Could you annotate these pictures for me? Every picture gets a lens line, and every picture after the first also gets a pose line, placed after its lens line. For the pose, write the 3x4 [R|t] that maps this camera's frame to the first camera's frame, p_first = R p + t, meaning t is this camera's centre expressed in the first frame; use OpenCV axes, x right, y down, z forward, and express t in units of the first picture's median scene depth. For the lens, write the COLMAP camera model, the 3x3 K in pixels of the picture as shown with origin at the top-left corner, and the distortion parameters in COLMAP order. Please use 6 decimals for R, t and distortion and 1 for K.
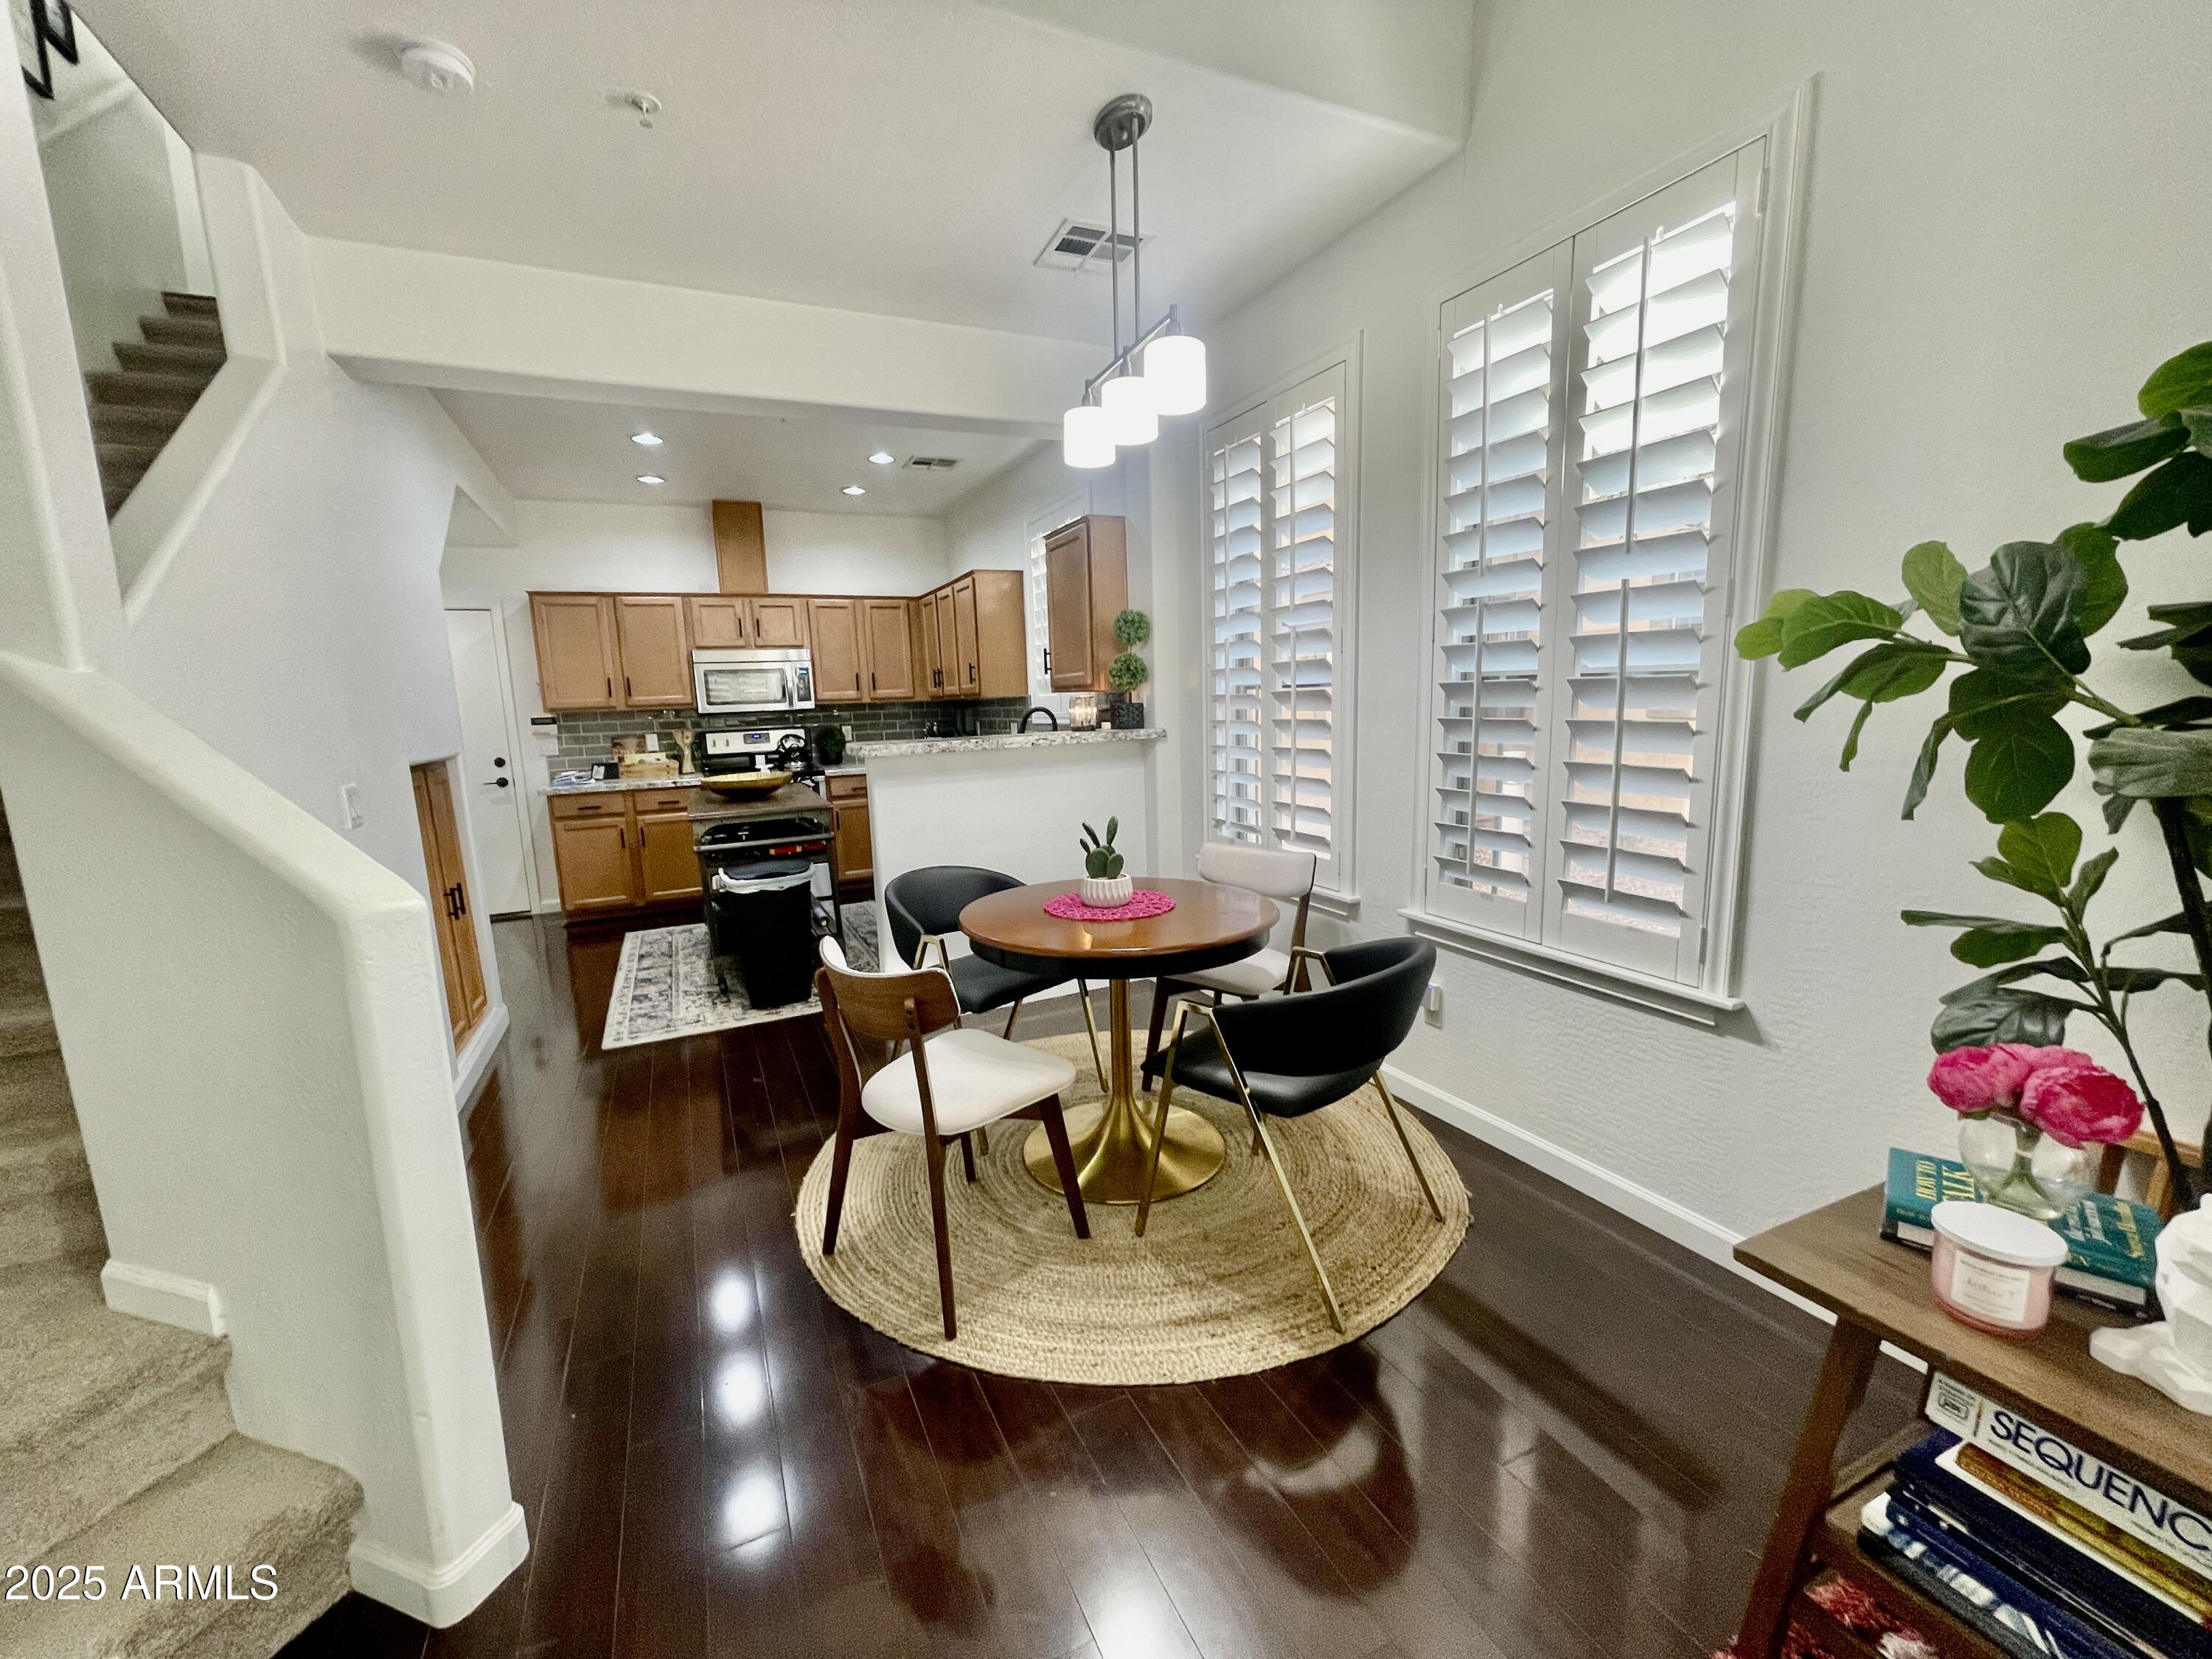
lens RADIAL K [[897.7, 0, 1100.9], [0, 897.7, 831.9], [0, 0, 1]] dist [0.002320, 0.000376]
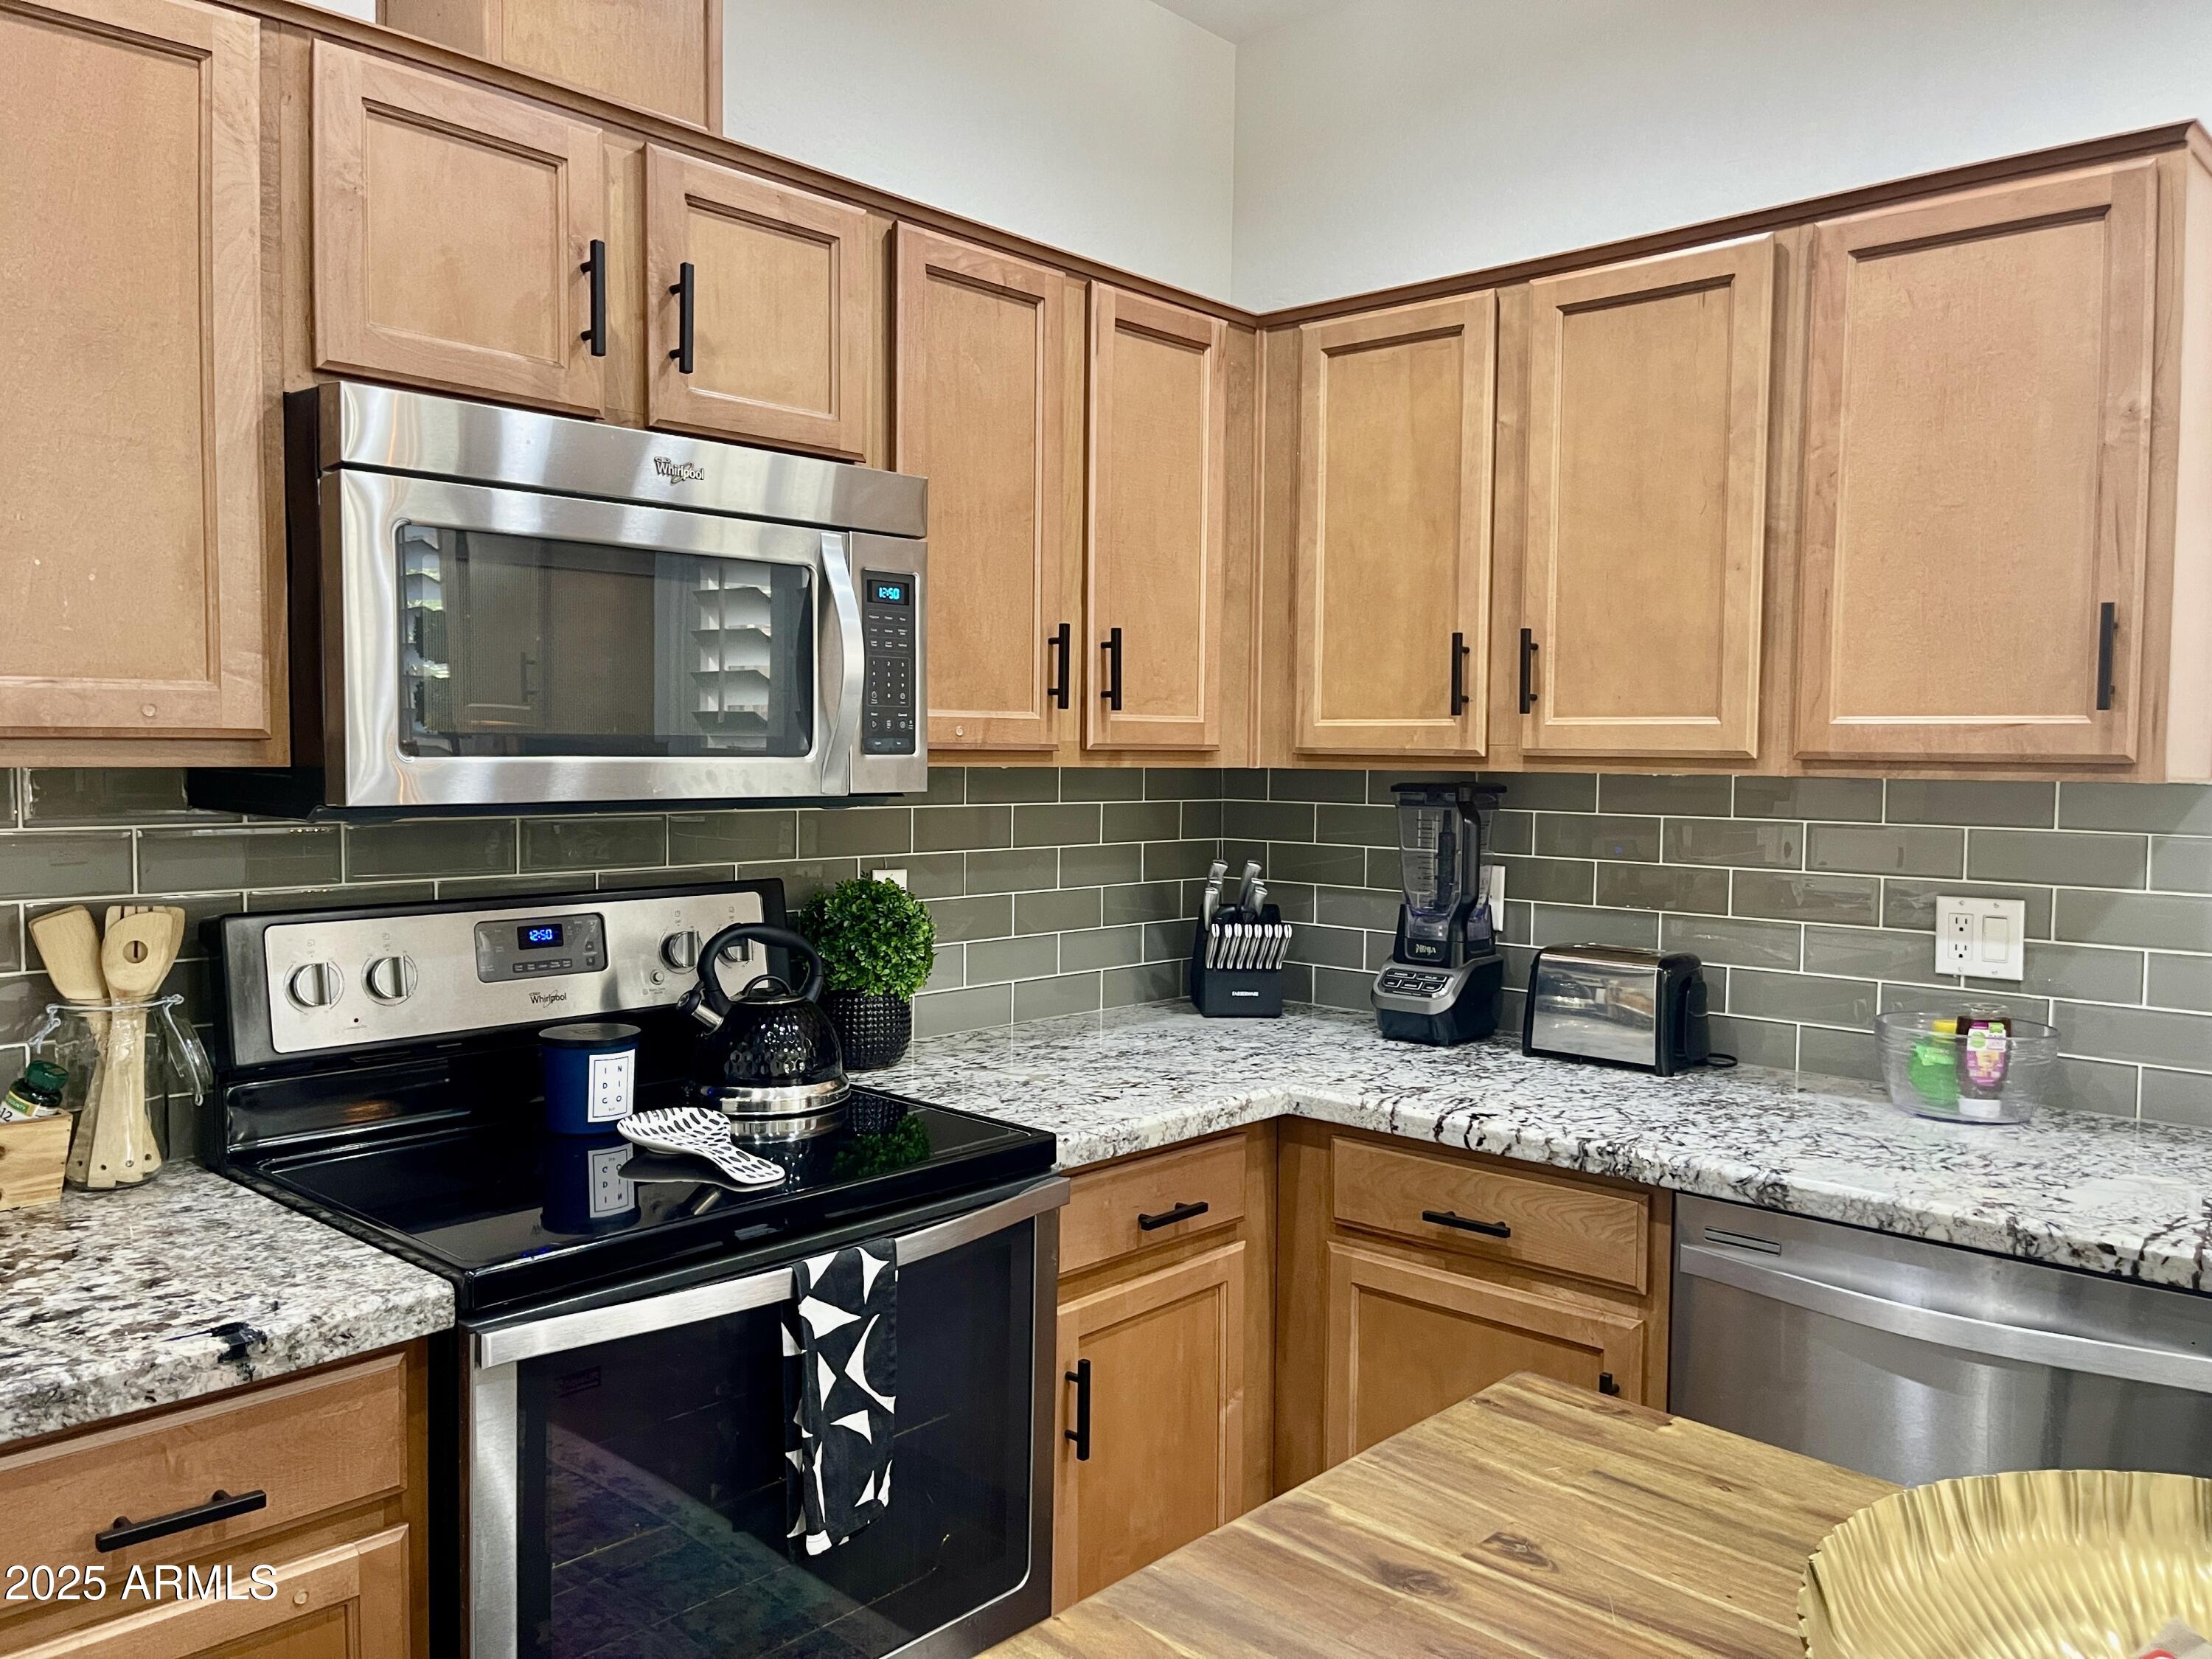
lens RADIAL K [[1766.1, 0, 1106.8], [0, 1766.1, 832.8], [0, 0, 1]] dist [0.011029, 0.003248]
pose [[0.910057, 0.023019, 0.413845, -0.434516], [0.022728, 0.994183, -0.105277, -0.089273], [-0.413861, 0.105214, 0.904240, 0.653236]]
